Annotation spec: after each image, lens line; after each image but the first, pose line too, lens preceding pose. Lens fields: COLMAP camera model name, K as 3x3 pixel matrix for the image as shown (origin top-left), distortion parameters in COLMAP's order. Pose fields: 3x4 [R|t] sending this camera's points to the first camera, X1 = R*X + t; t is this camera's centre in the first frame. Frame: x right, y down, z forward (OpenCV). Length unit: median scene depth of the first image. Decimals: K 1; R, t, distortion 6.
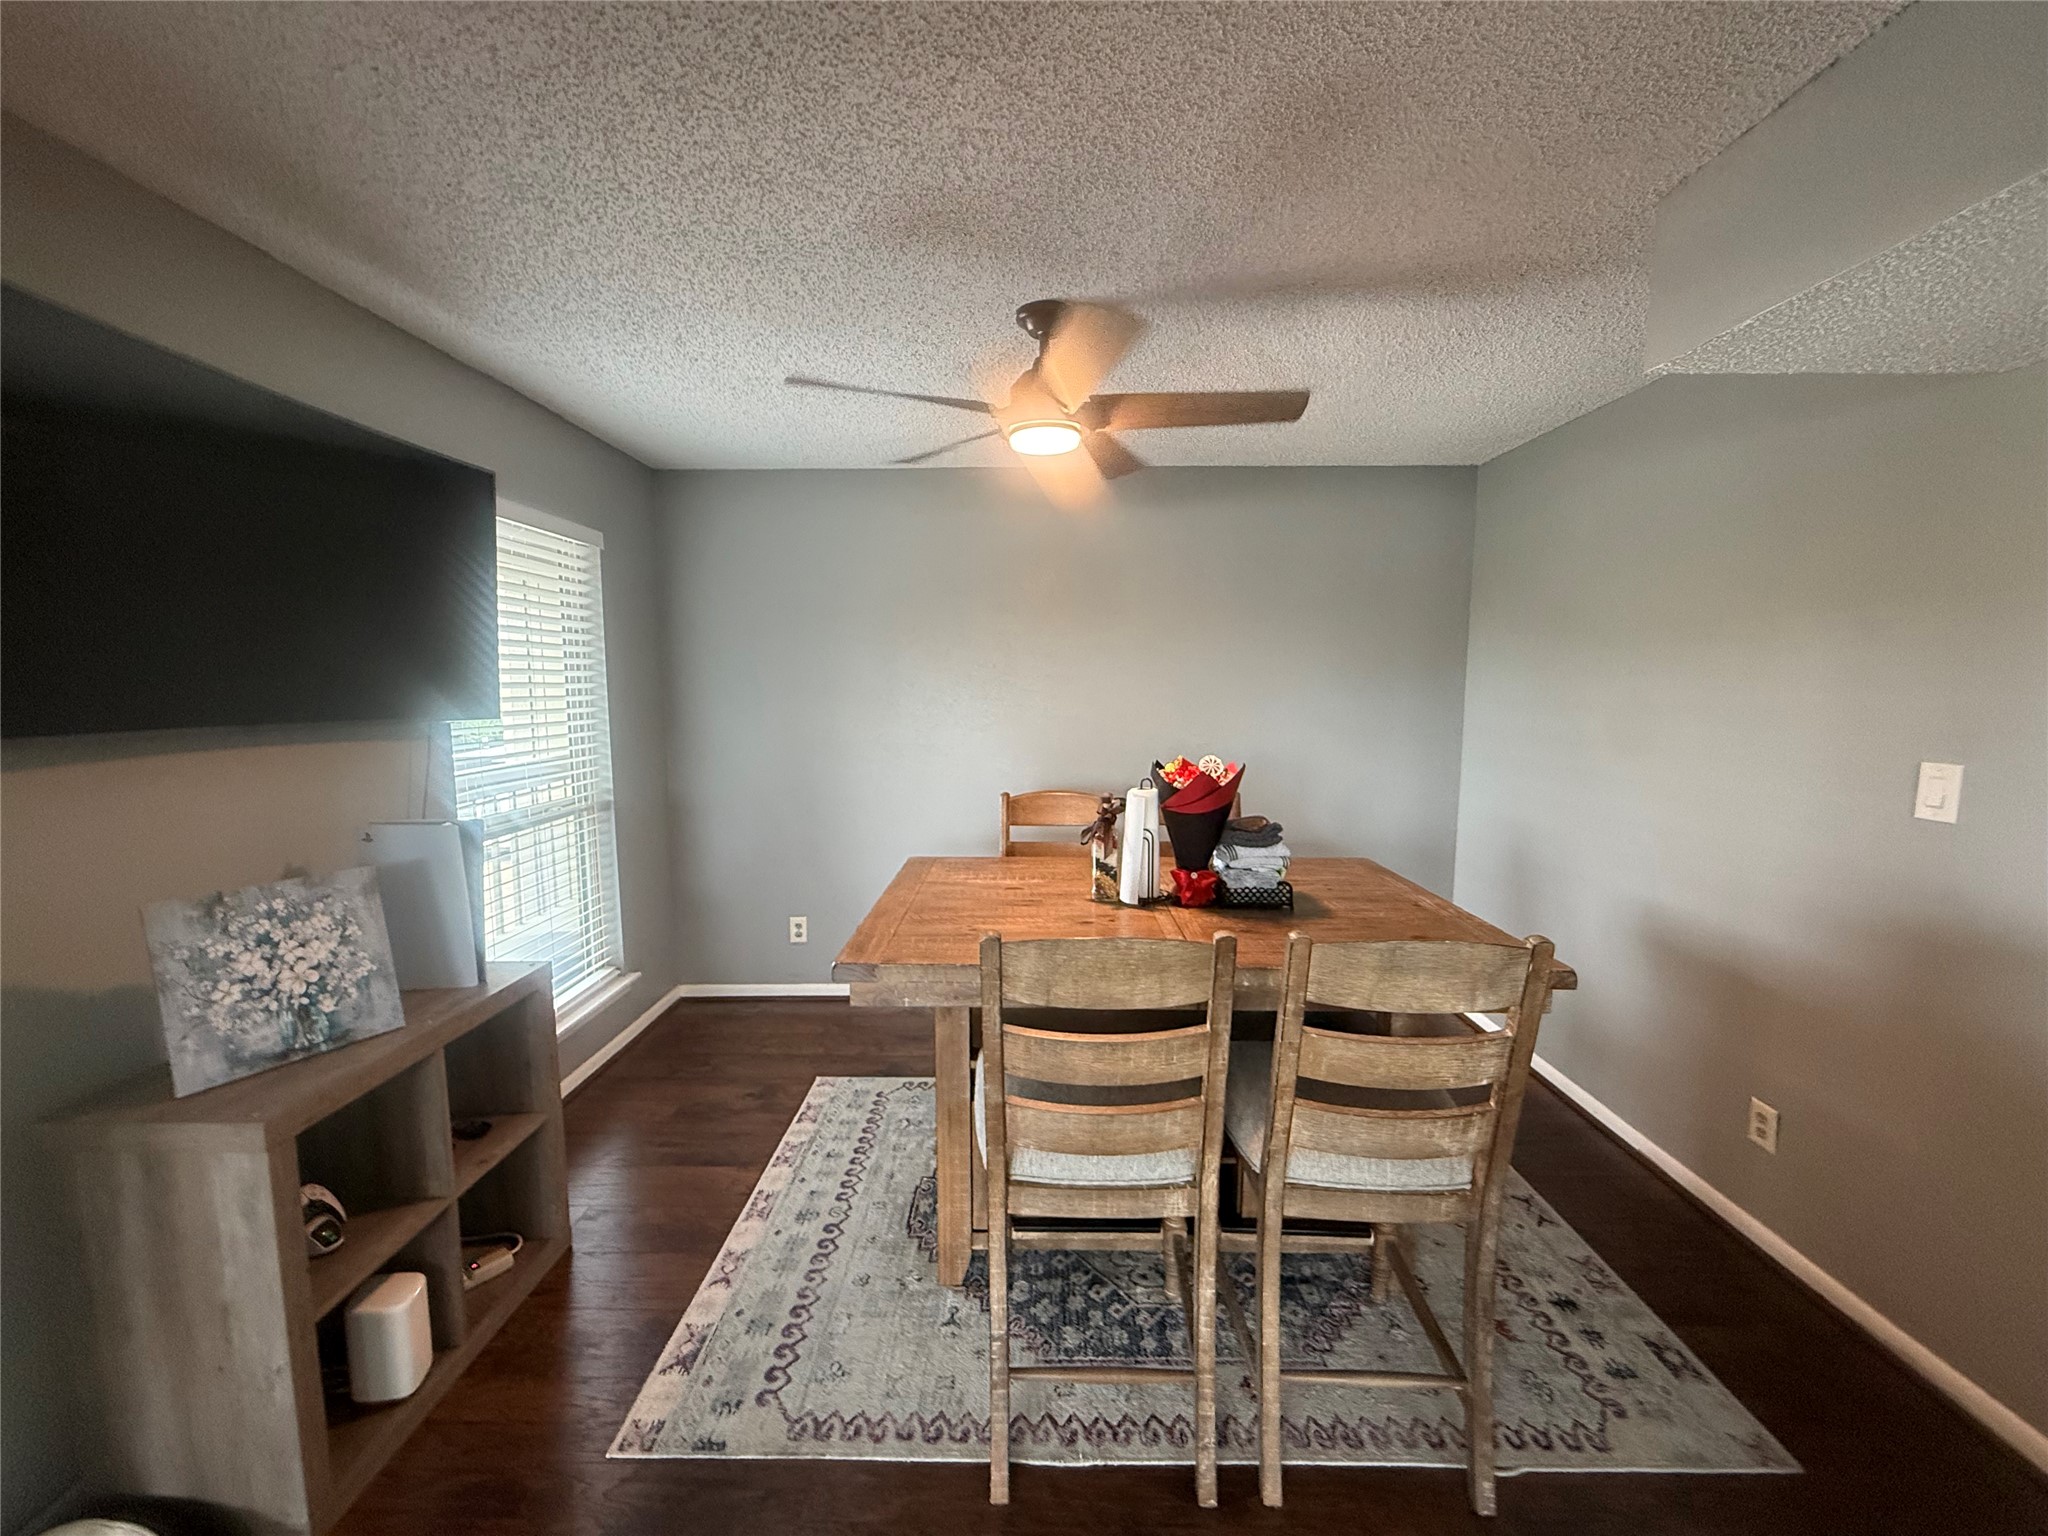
lens RADIAL K [[815.2, 0, 1024.0], [0, 815.2, 768.0], [0, 0, 1]] dist [-0.000842, 0.000701]
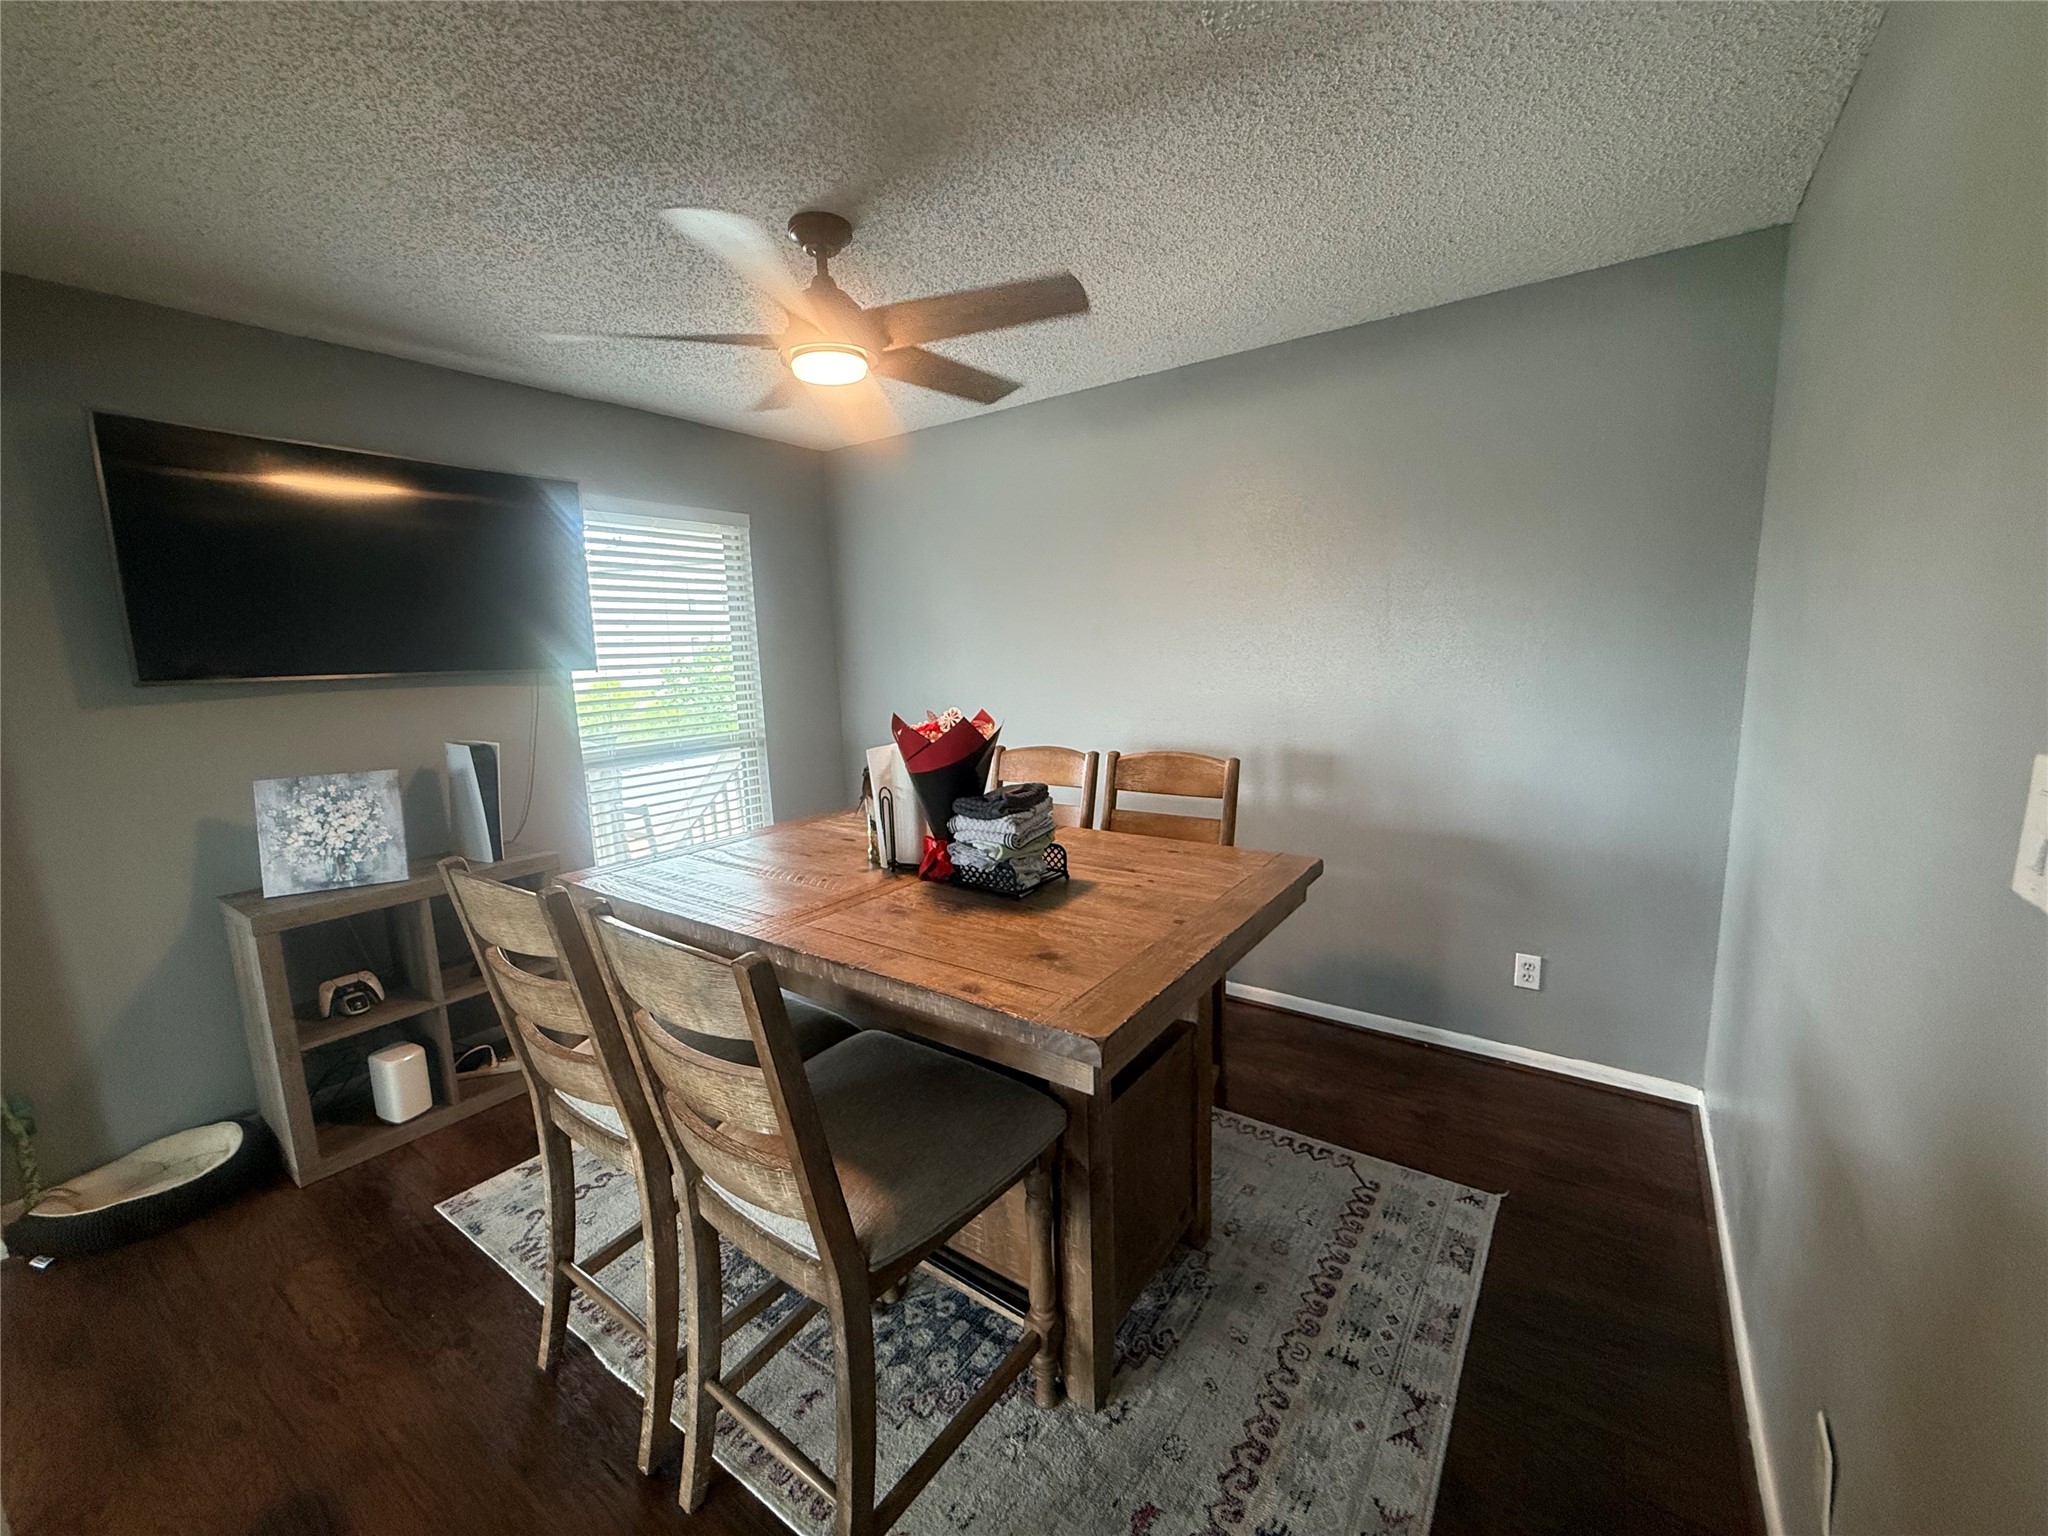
lens RADIAL K [[815.2, 0, 1024.0], [0, 815.2, 768.0], [0, 0, 1]] dist [-0.000842, 0.000701]
pose [[0.823996, 0.060328, -0.563375, 0.991944], [-0.028541, 0.997473, 0.065068, -0.011864], [0.565877, -0.037537, 0.823635, 0.436194]]
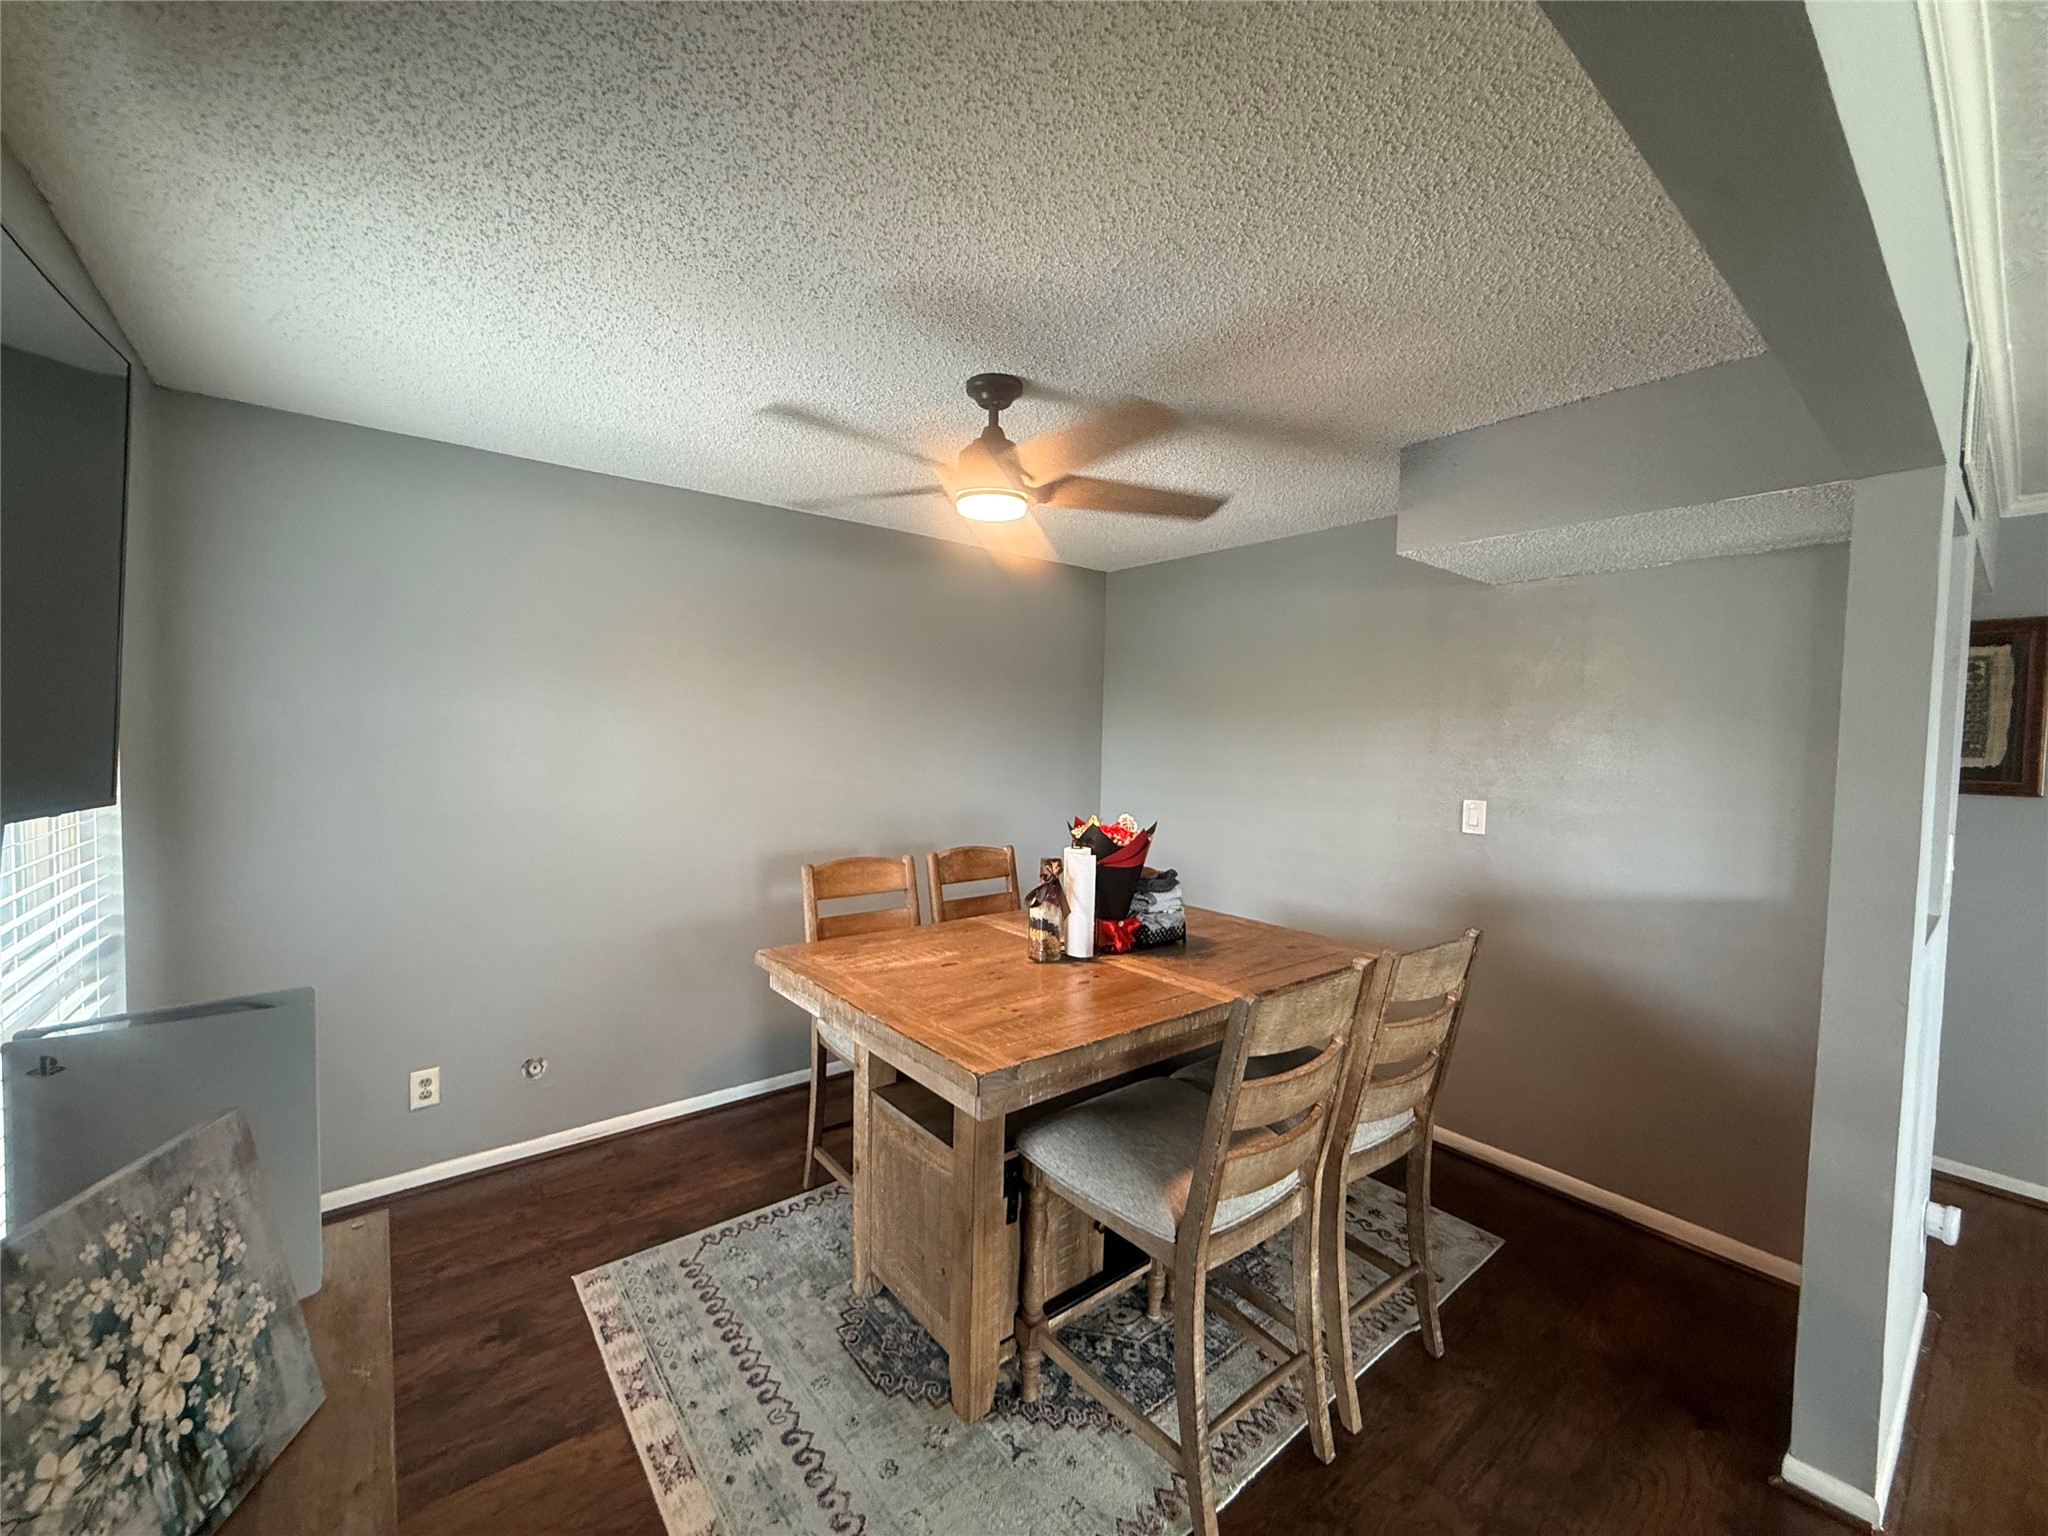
lens RADIAL K [[815.2, 0, 1024.0], [0, 815.2, 768.0], [0, 0, 1]] dist [-0.000842, 0.000701]
pose [[0.770002, -0.009401, 0.637972, -0.761271], [0.047267, 0.997984, -0.042343, -0.047910], [-0.636288, 0.062760, 0.768894, 0.289508]]
